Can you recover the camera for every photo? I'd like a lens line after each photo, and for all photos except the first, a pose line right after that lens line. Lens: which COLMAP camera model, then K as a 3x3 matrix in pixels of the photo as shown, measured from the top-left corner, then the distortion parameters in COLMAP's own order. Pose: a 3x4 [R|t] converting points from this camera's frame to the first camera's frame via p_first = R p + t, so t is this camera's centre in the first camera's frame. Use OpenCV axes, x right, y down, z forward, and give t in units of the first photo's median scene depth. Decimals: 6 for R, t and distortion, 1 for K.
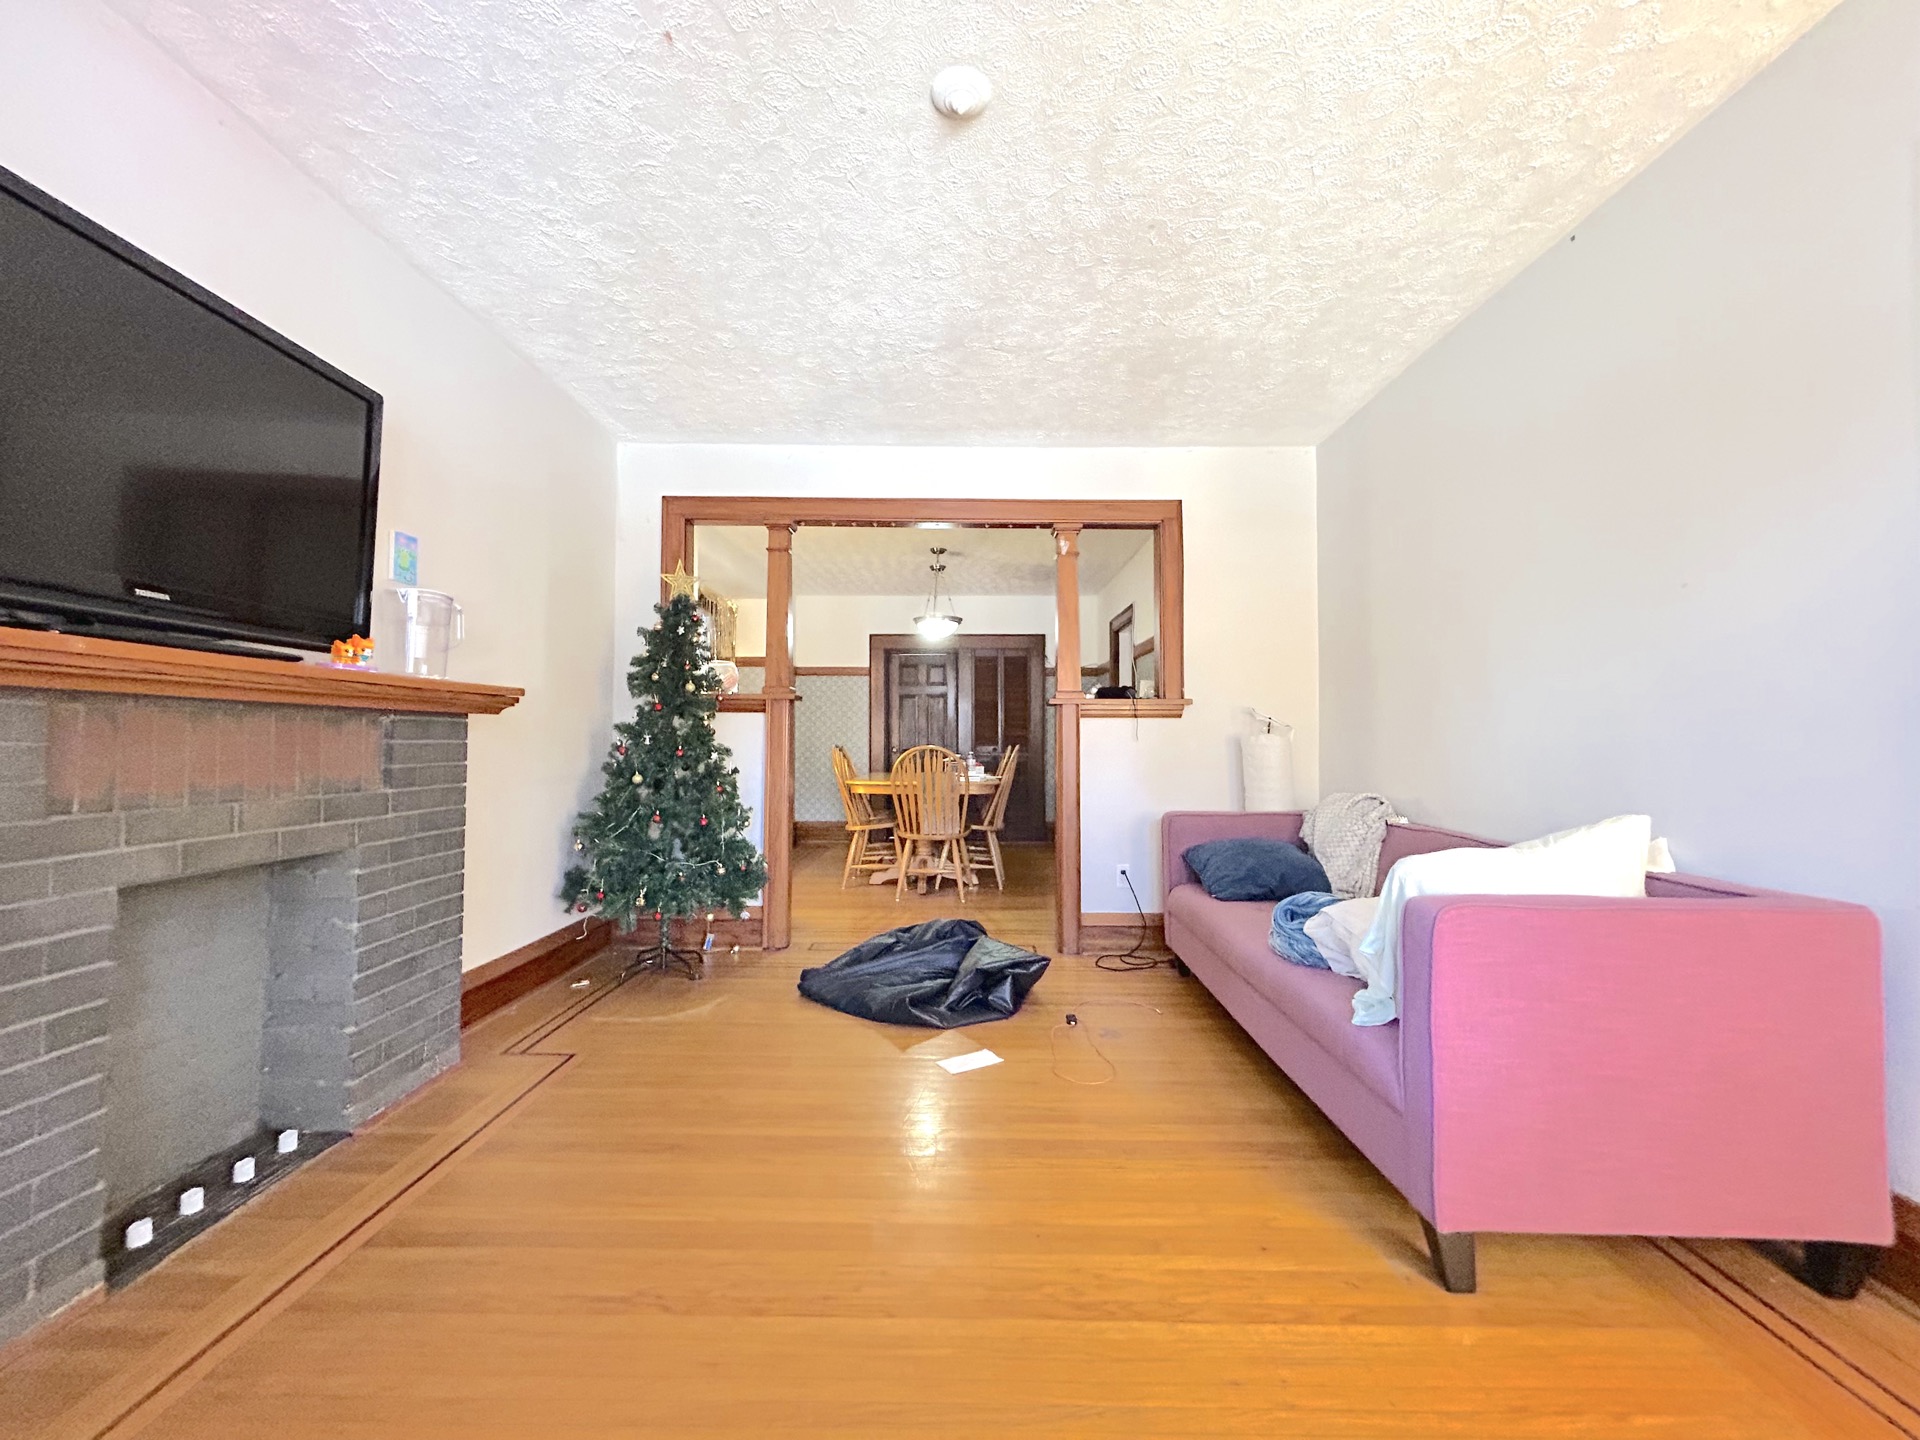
lens RADIAL K [[779.2, 0, 961.9], [0, 779.2, 715.3], [0, 0, 1]] dist [-0.002026, 0.000929]
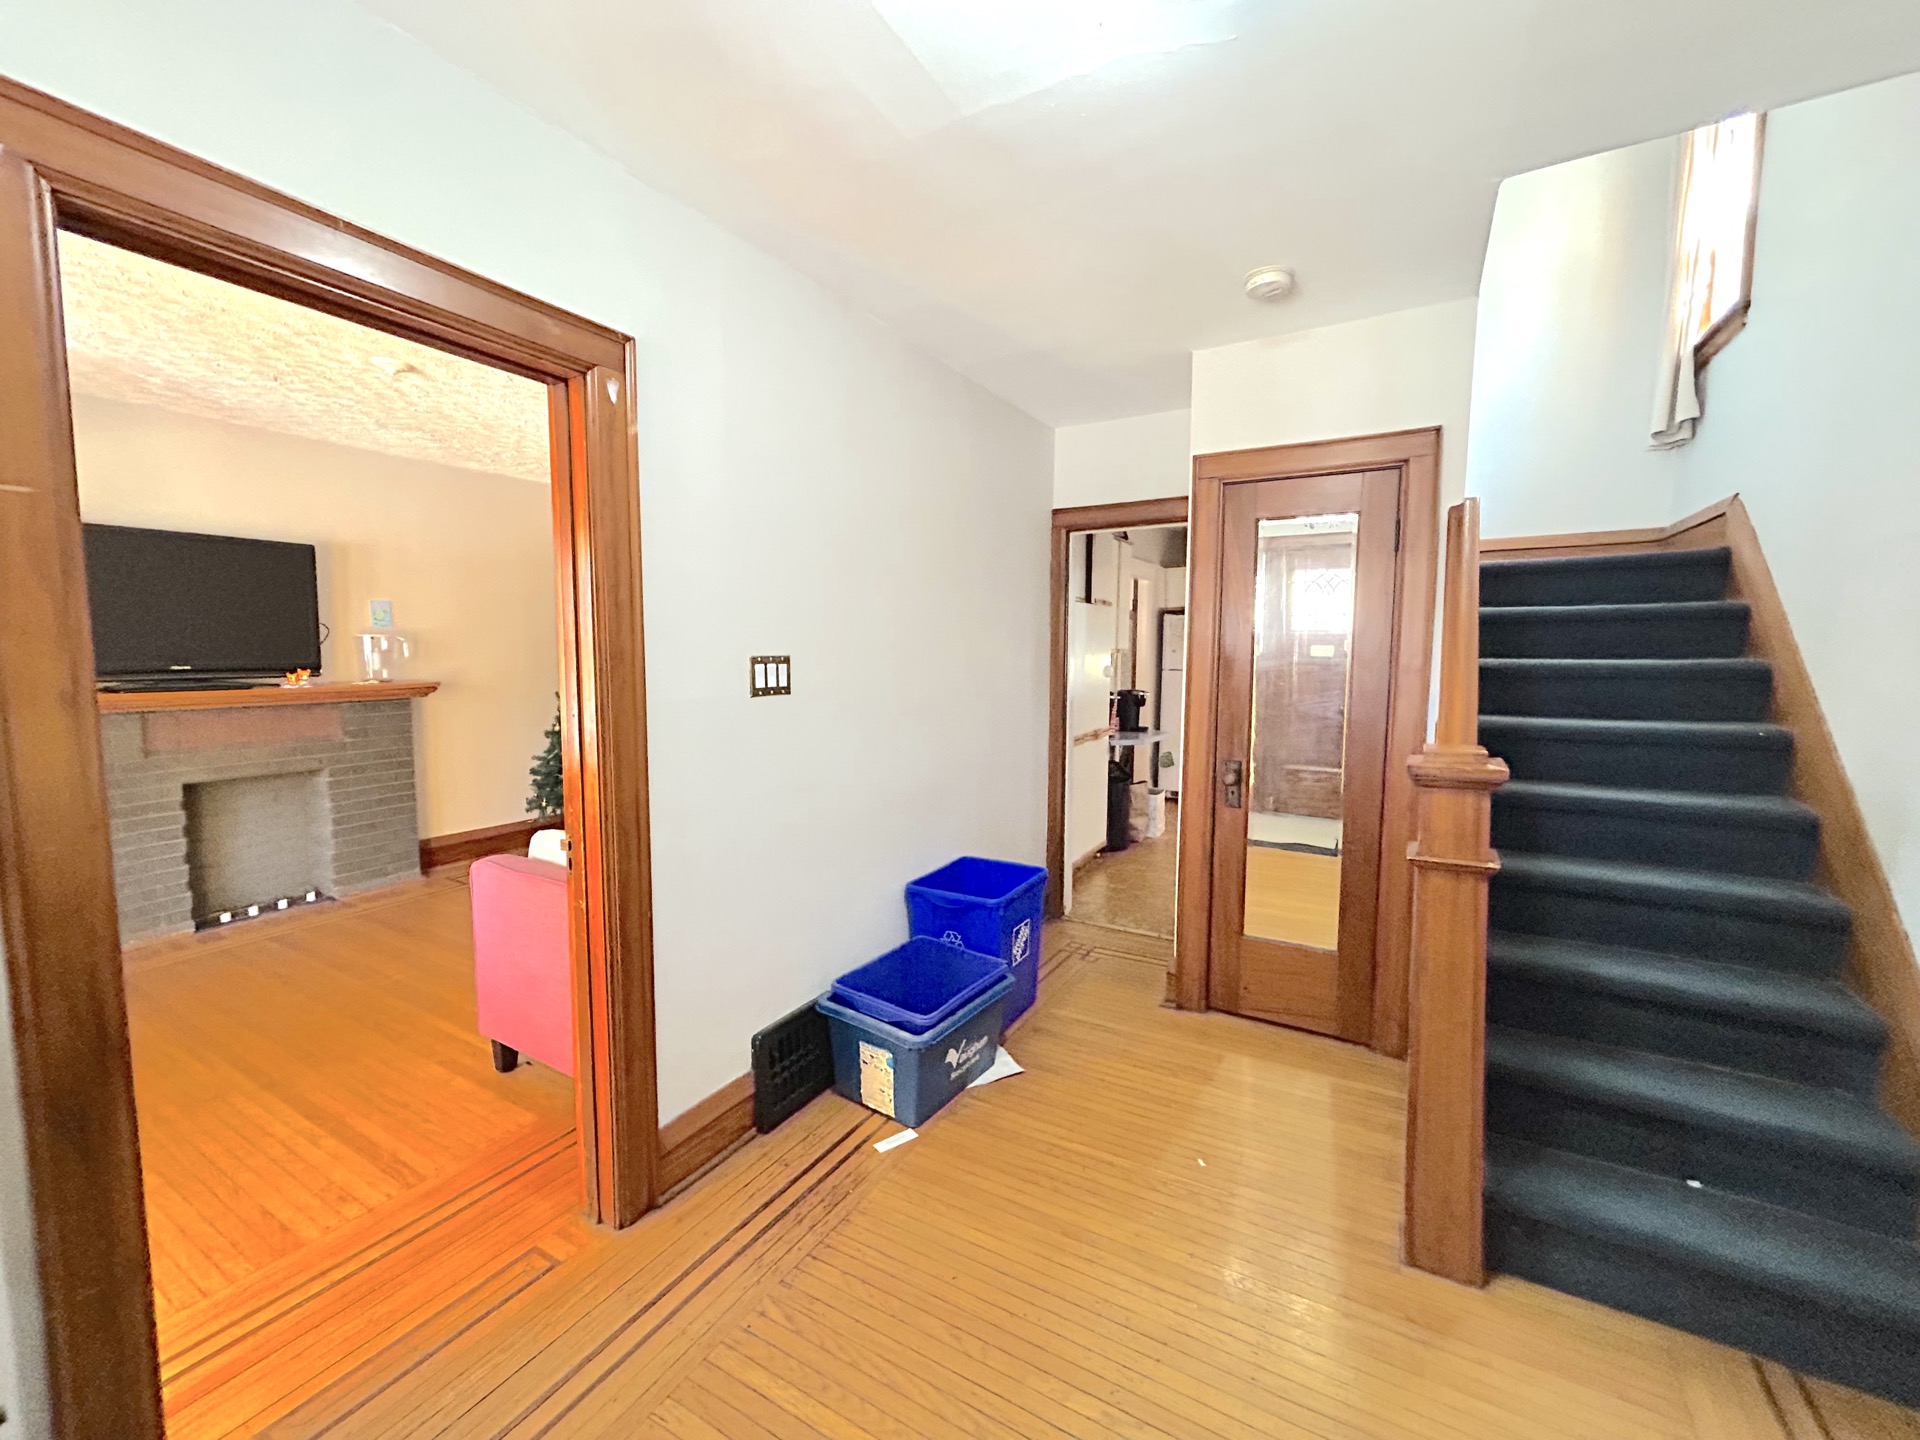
lens RADIAL K [[779.2, 0, 961.9], [0, 779.2, 715.3], [0, 0, 1]] dist [-0.002026, 0.000929]
pose [[0.870402, 0.039561, -0.490750, 1.766929], [0.018789, 0.993371, 0.113404, -0.180059], [0.491983, -0.107928, 0.863889, 0.048362]]
